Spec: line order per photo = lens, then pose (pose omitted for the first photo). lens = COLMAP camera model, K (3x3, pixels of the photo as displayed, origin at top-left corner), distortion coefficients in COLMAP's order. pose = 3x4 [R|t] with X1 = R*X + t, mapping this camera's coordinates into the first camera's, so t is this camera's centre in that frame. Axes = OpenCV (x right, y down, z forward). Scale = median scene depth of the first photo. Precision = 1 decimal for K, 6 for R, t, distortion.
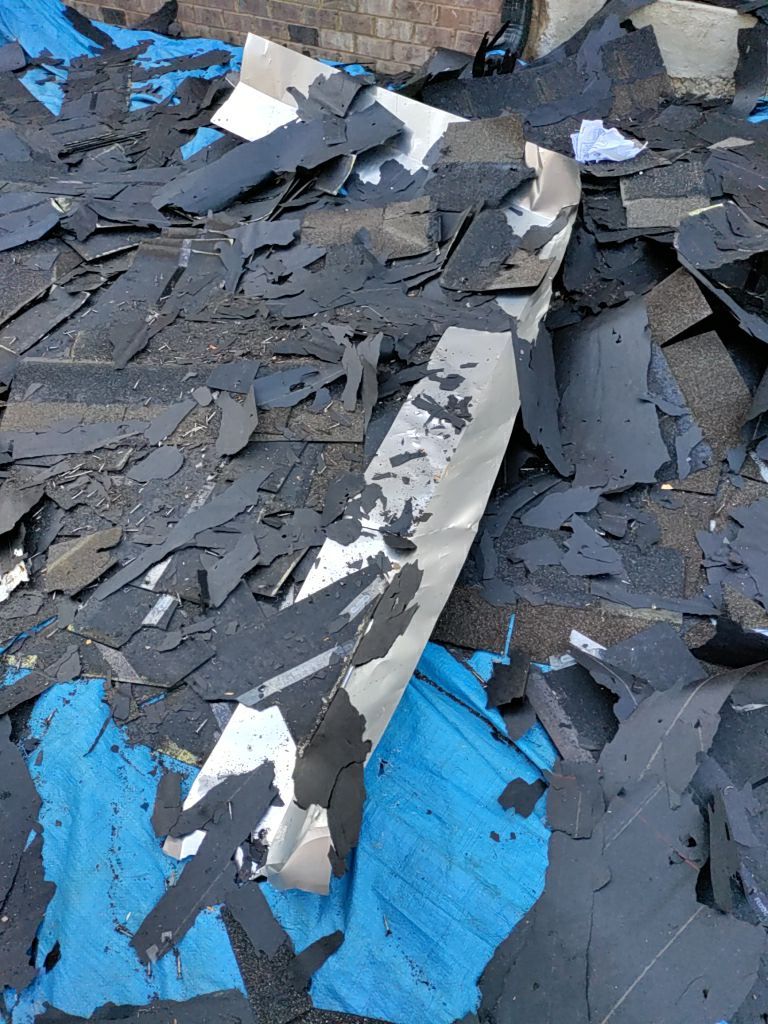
lens RADIAL K [[750.6, 0, 384.0], [0, 750.6, 512.0], [0, 0, 1]] dist [0.062486, -0.084641]
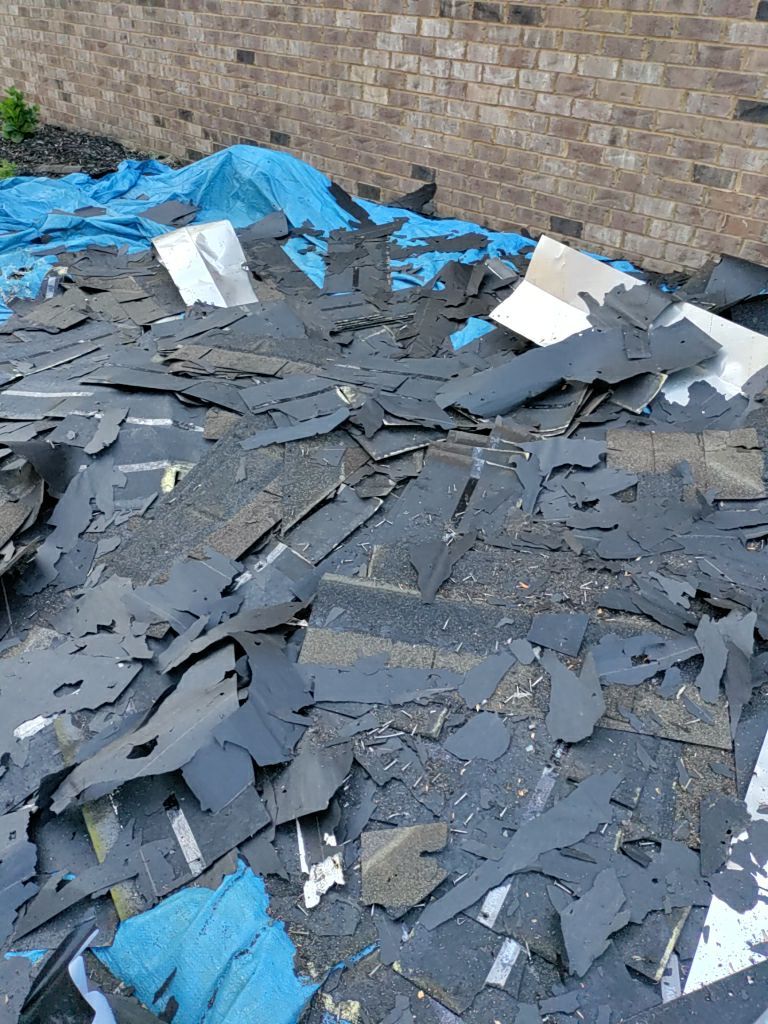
lens RADIAL K [[750.6, 0, 384.0], [0, 750.6, 512.0], [0, 0, 1]] dist [0.062486, -0.084641]
pose [[0.982253, 0.118169, -0.145653, -0.245079], [-0.138464, 0.980687, -0.138137, -0.142802], [0.126516, 0.155853, 0.979645, 0.079840]]
